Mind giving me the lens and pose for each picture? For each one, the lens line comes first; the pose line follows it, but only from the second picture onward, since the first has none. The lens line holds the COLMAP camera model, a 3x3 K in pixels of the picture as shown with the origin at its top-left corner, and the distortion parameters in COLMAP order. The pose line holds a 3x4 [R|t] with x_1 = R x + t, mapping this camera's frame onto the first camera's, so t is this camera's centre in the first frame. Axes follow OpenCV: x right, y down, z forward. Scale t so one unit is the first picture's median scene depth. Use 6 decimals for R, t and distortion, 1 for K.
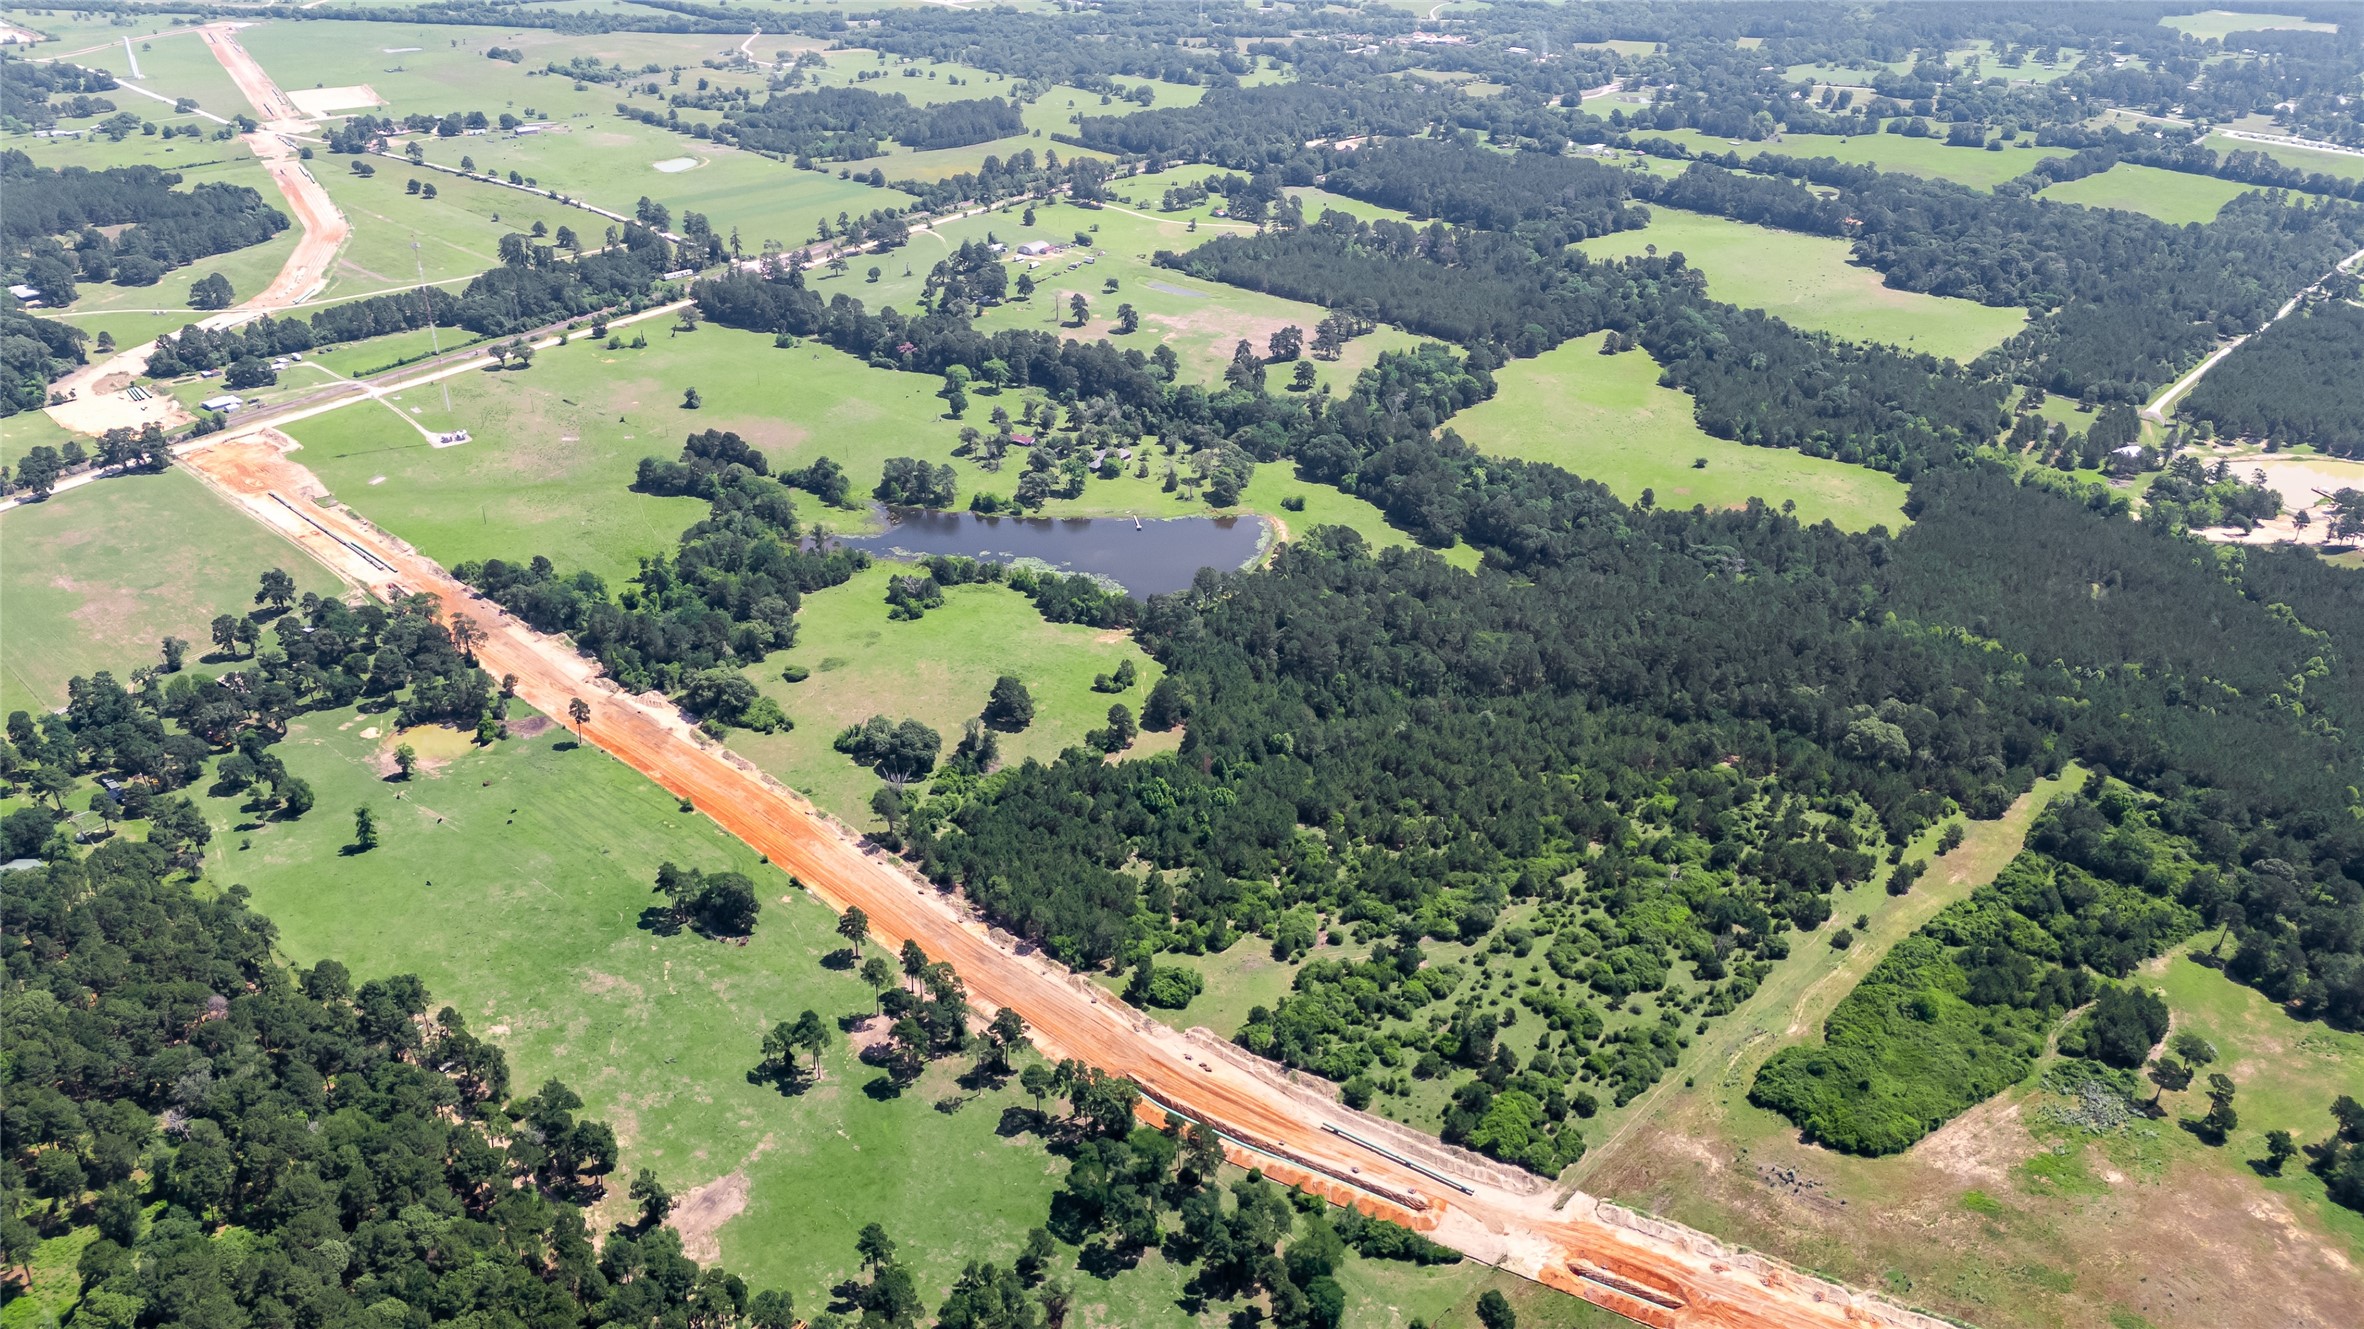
lens RADIAL K [[1731.9, 0, 1183.4], [0, 1731.9, 672.1], [0, 0, 1]] dist [0.077413, -0.085760]
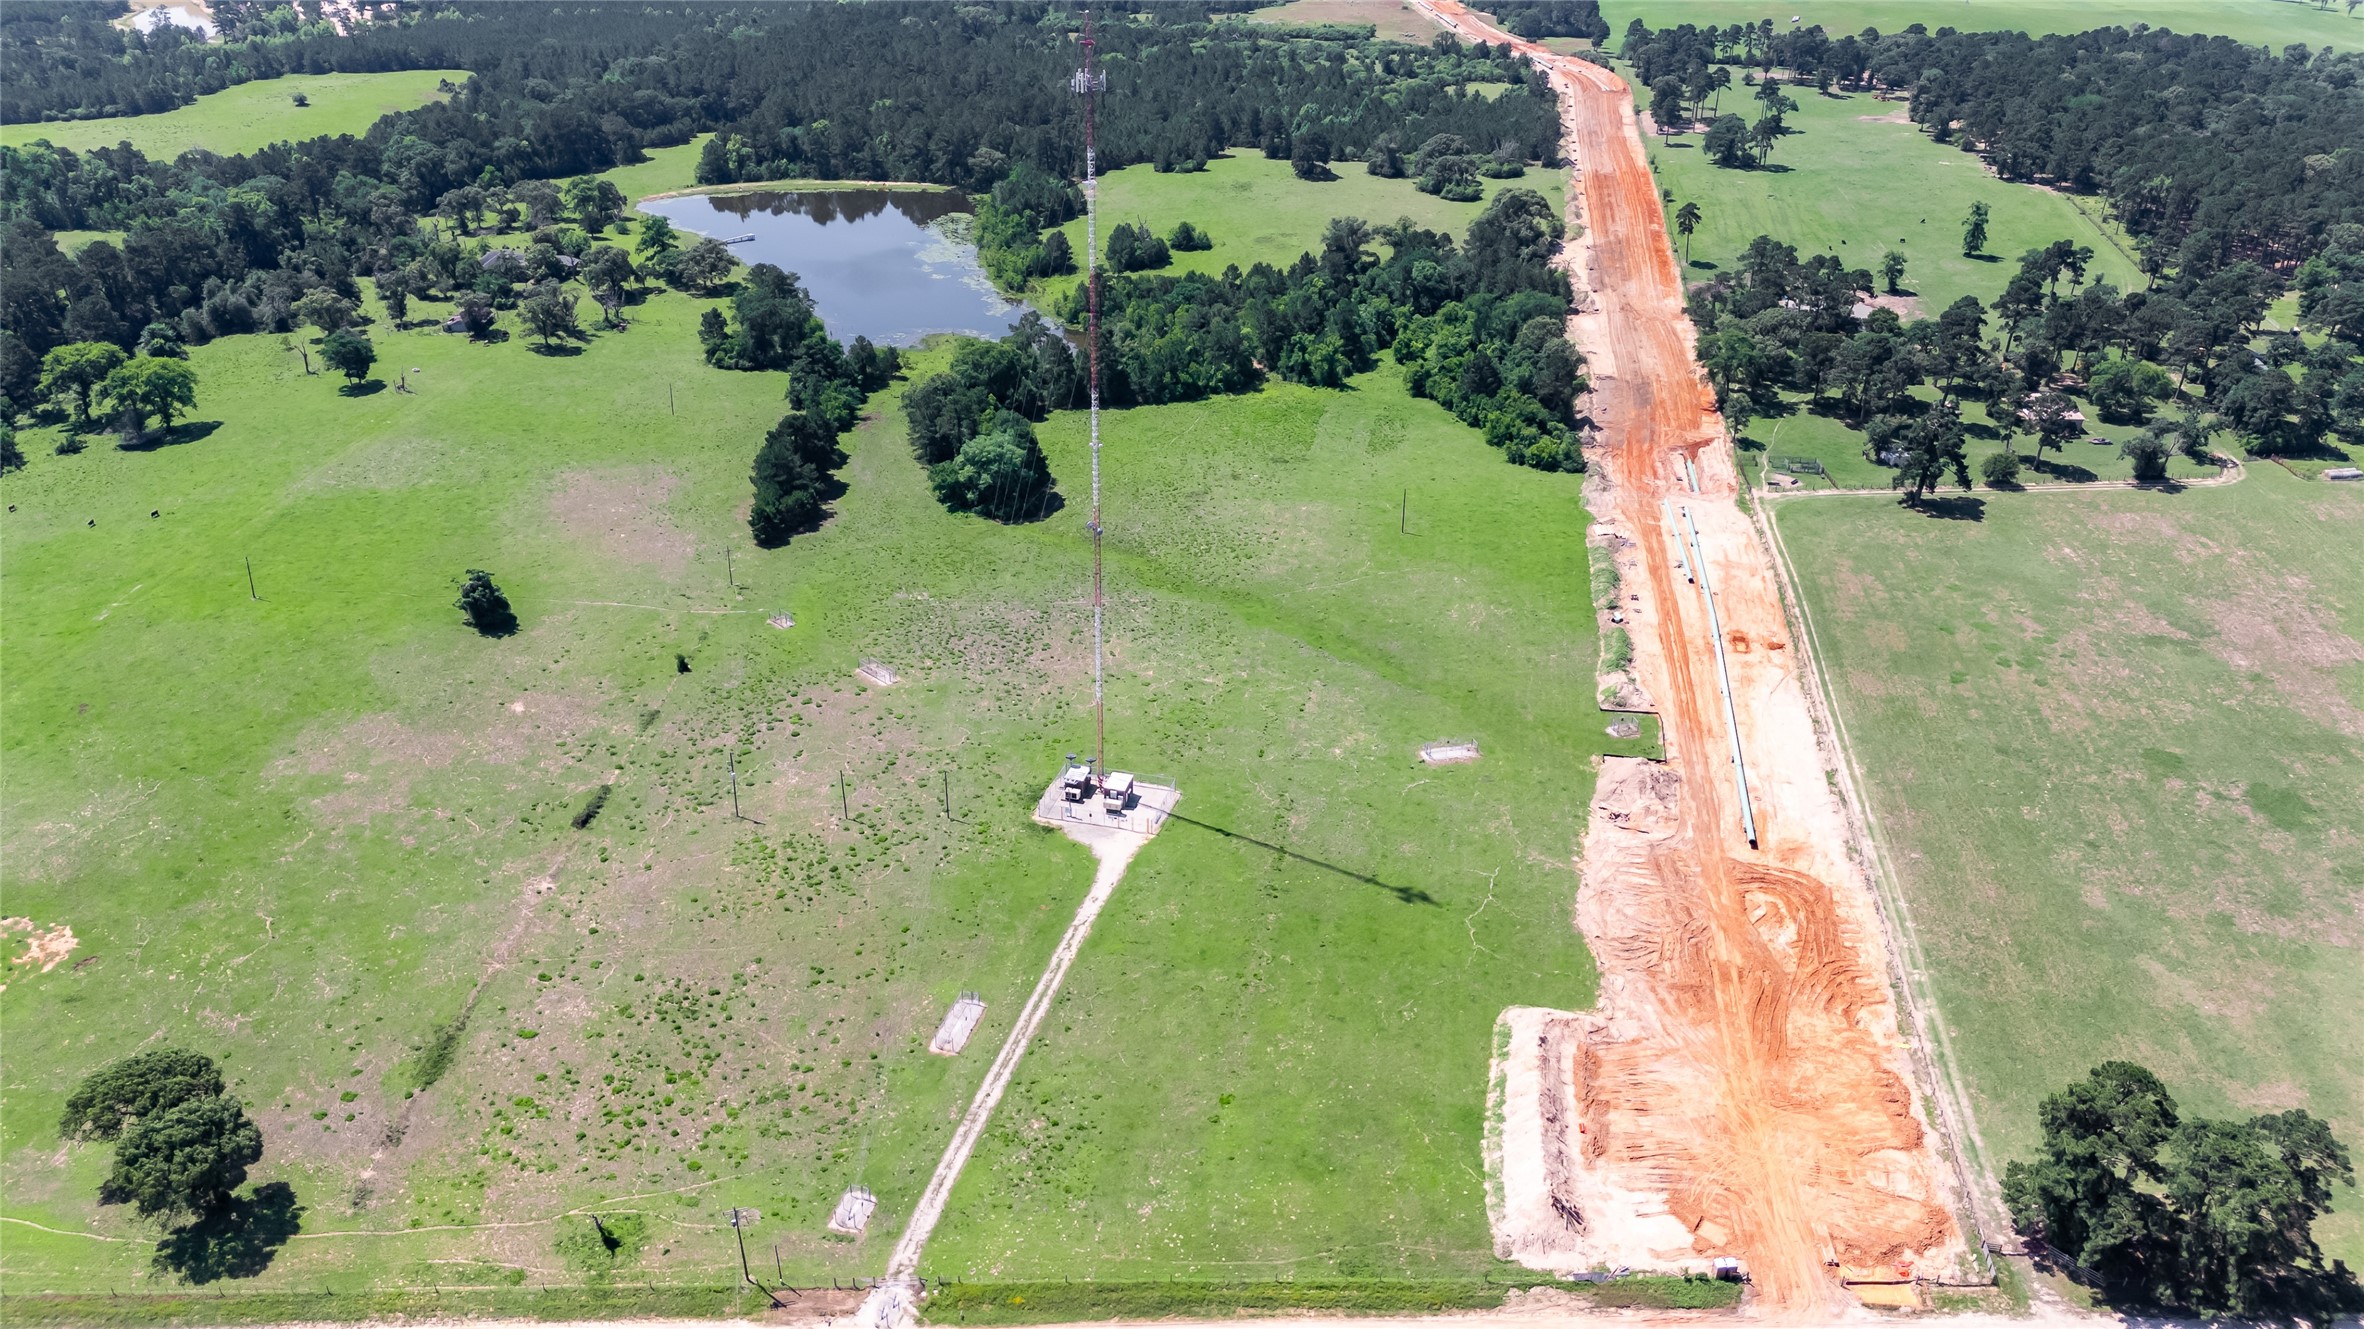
lens RADIAL K [[1731.9, 0, 1182.2], [0, 1731.9, 666.5], [0, 0, 1]] dist [0.077413, -0.085760]
pose [[-0.562950, -0.402250, 0.721999, -0.572165], [0.377993, 0.651551, 0.657726, -0.302279], [-0.734989, 0.643177, -0.214743, 0.956421]]
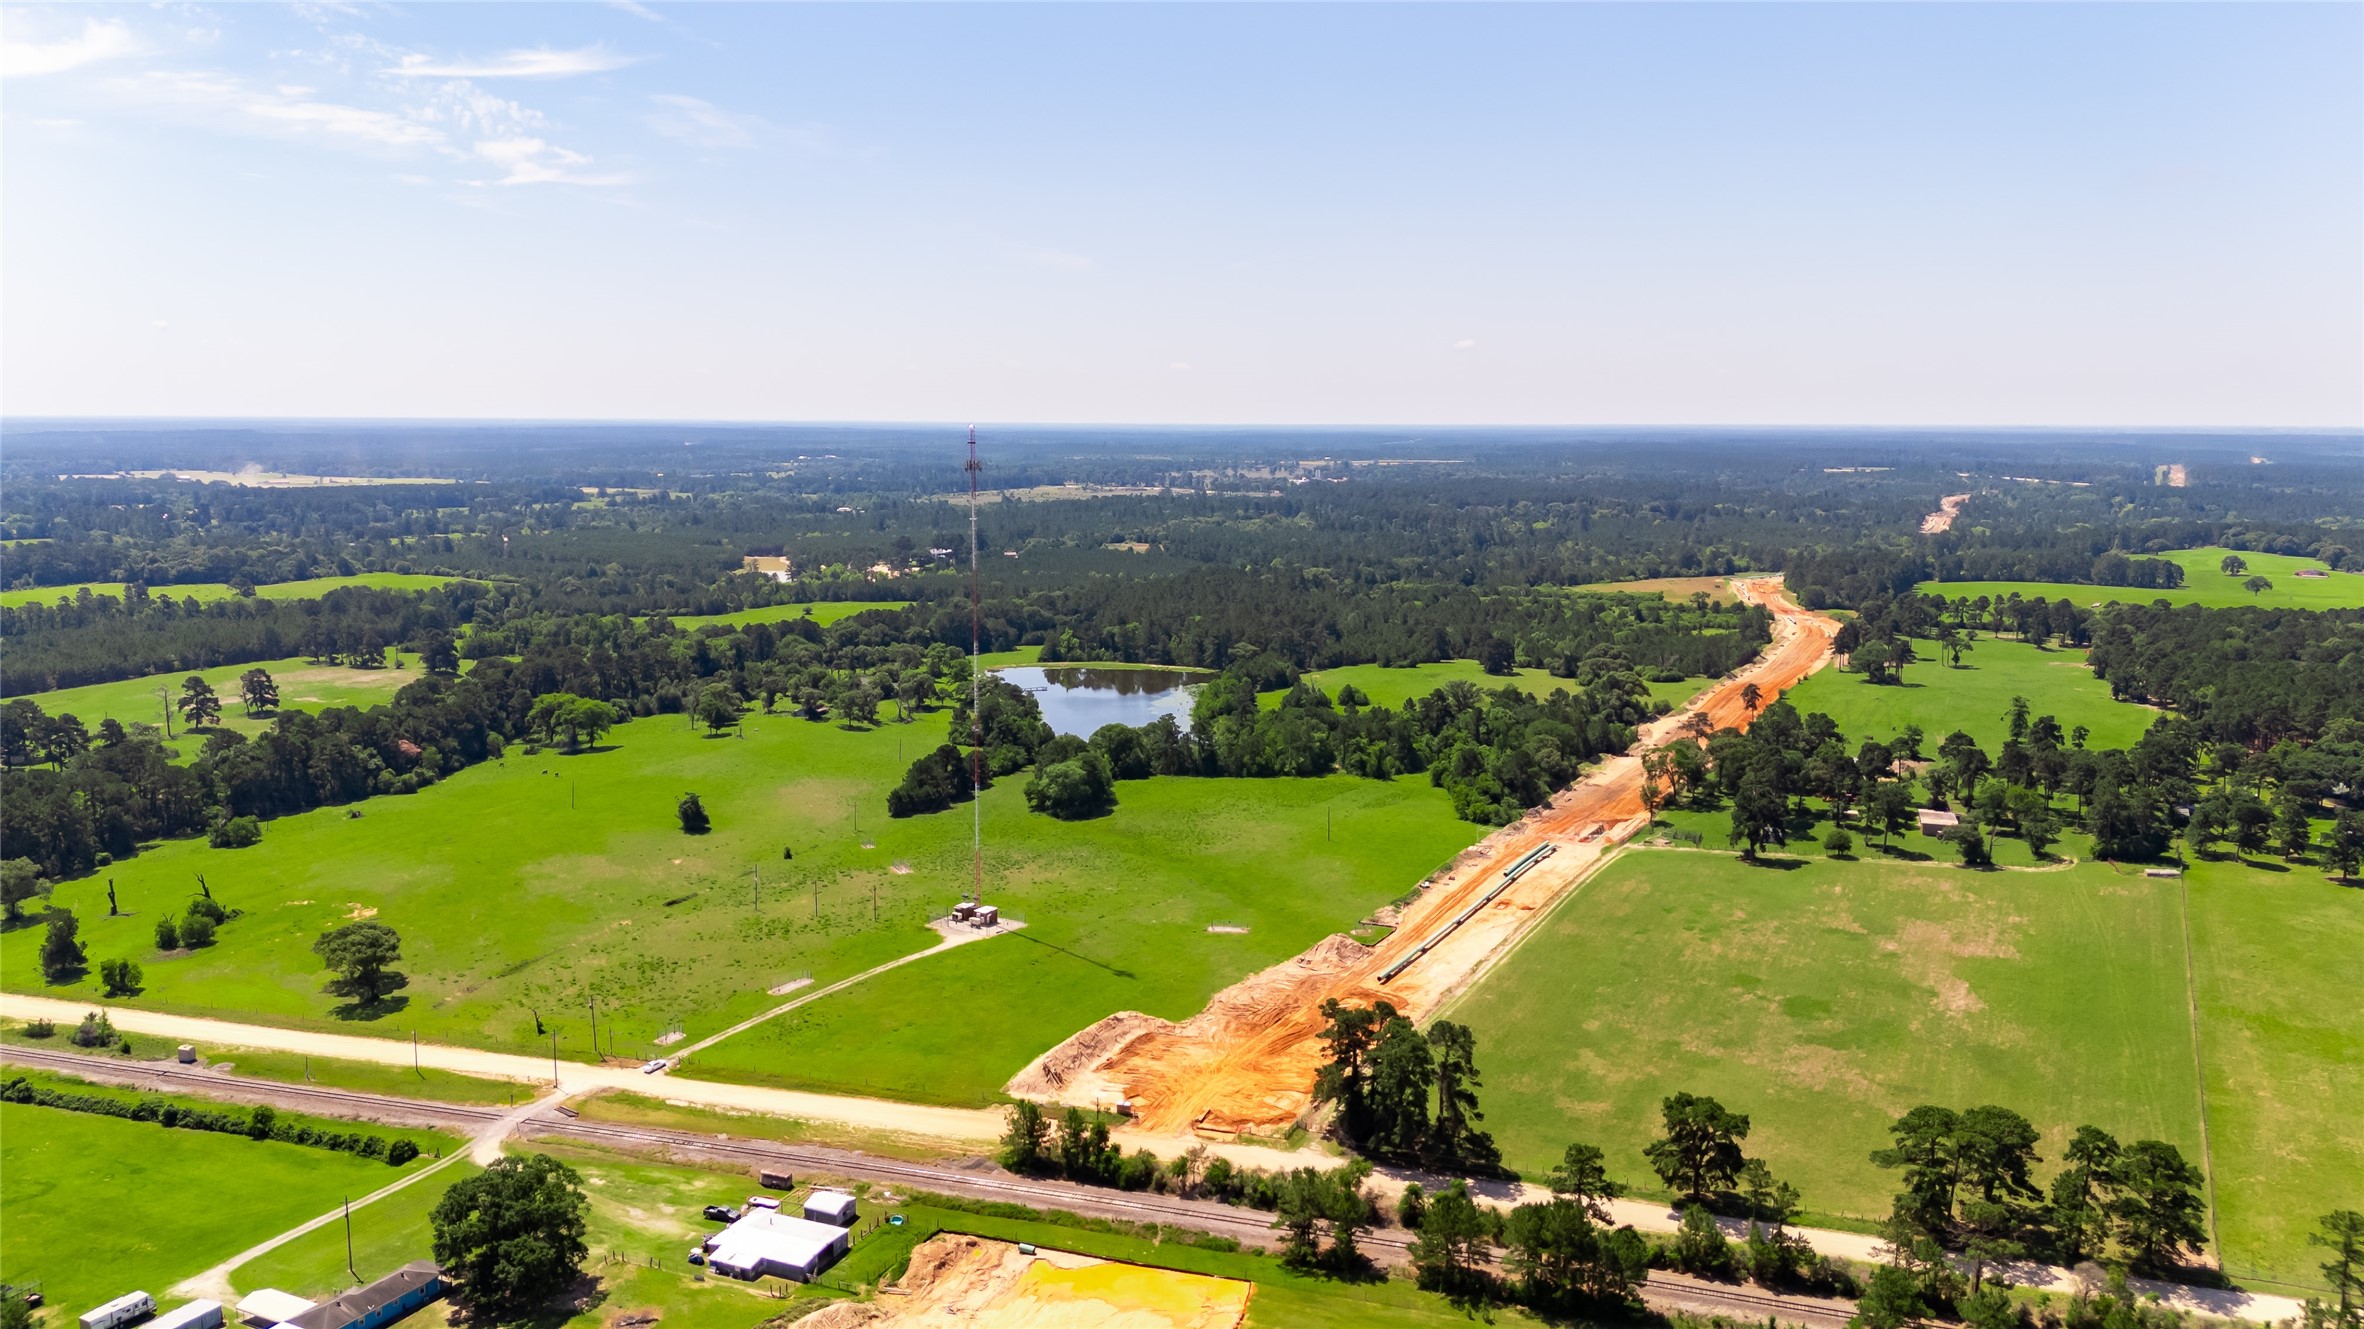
lens RADIAL K [[1731.9, 0, 1183.7], [0, 1731.9, 641.1], [0, 0, 1]] dist [0.077413, -0.085760]
pose [[-0.280975, -0.136352, 0.949980, -0.762219], [0.448206, 0.856633, 0.255520, -0.255705], [-0.848625, 0.497582, -0.179579, 0.921123]]
